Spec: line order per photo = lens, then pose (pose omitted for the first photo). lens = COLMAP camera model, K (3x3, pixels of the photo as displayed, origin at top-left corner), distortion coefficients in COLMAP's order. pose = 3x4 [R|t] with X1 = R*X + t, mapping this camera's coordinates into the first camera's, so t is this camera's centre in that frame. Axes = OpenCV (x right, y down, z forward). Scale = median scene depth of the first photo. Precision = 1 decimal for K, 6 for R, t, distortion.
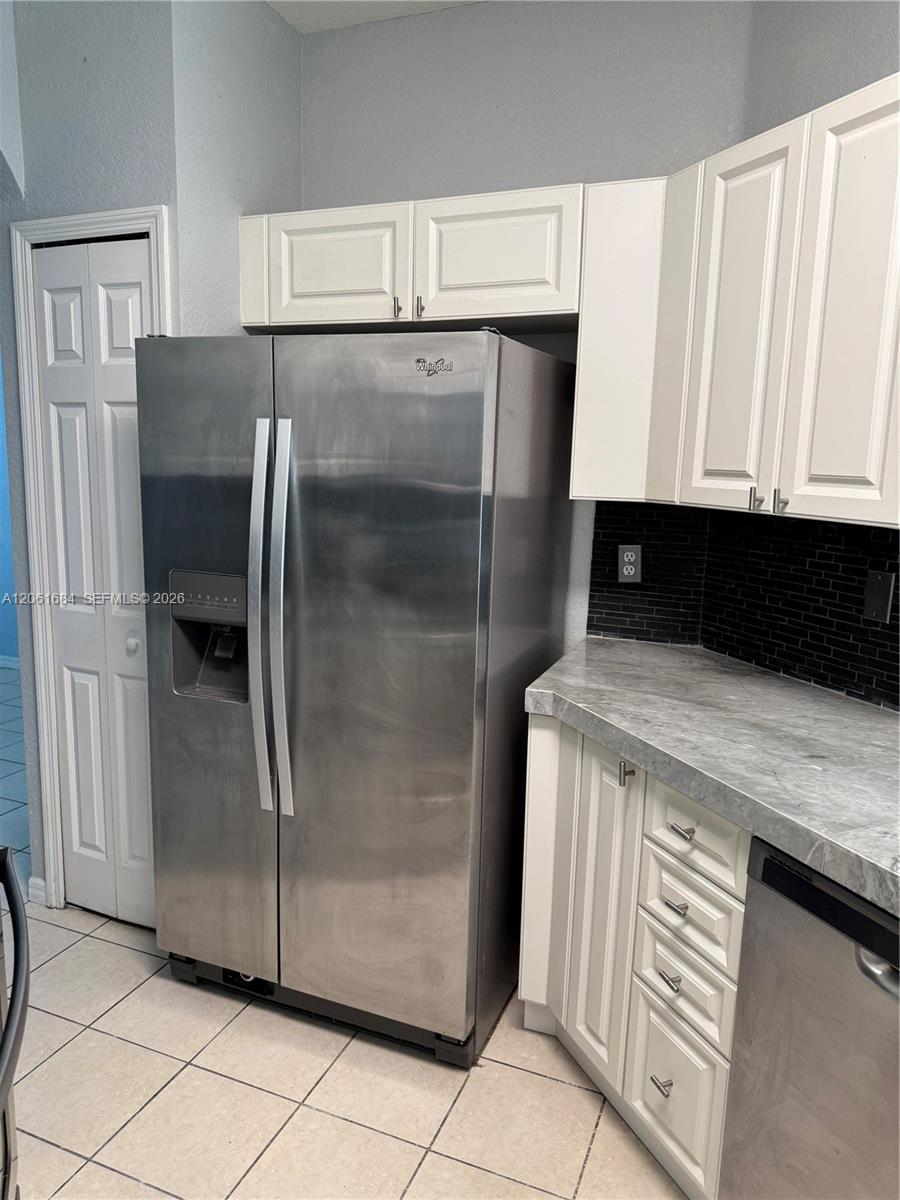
lens RADIAL K [[861.5, 0, 450.0], [0, 861.5, 600.0], [0, 0, 1]] dist [0.088349, -0.223134]
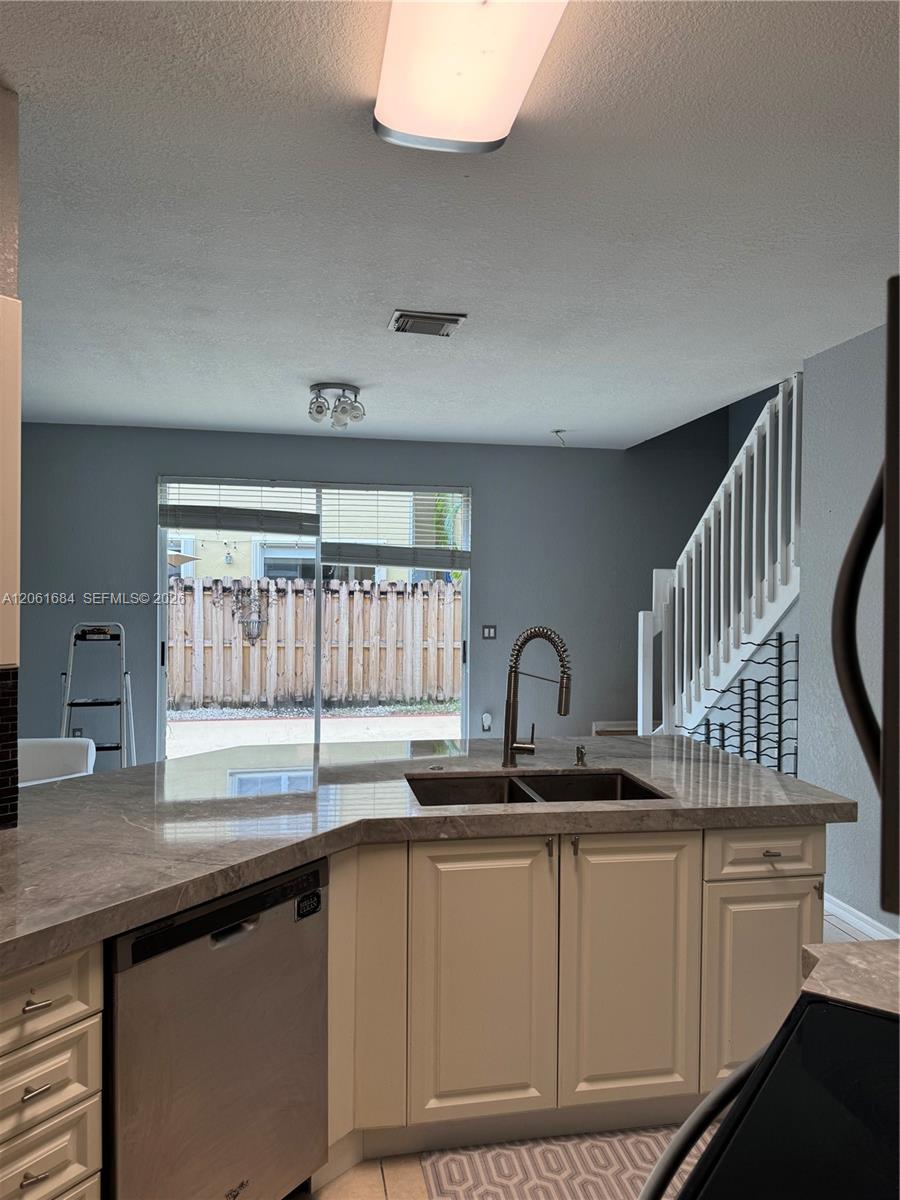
lens RADIAL K [[841.5, 0, 450.0], [0, 841.5, 600.0], [0, 0, 1]] dist [-0.001825, -0.001278]
pose [[-0.539831, -0.036628, 0.840976, -0.791255], [0.122983, 0.984901, 0.121840, -0.244869], [-0.832741, 0.169198, -0.527175, 1.113745]]
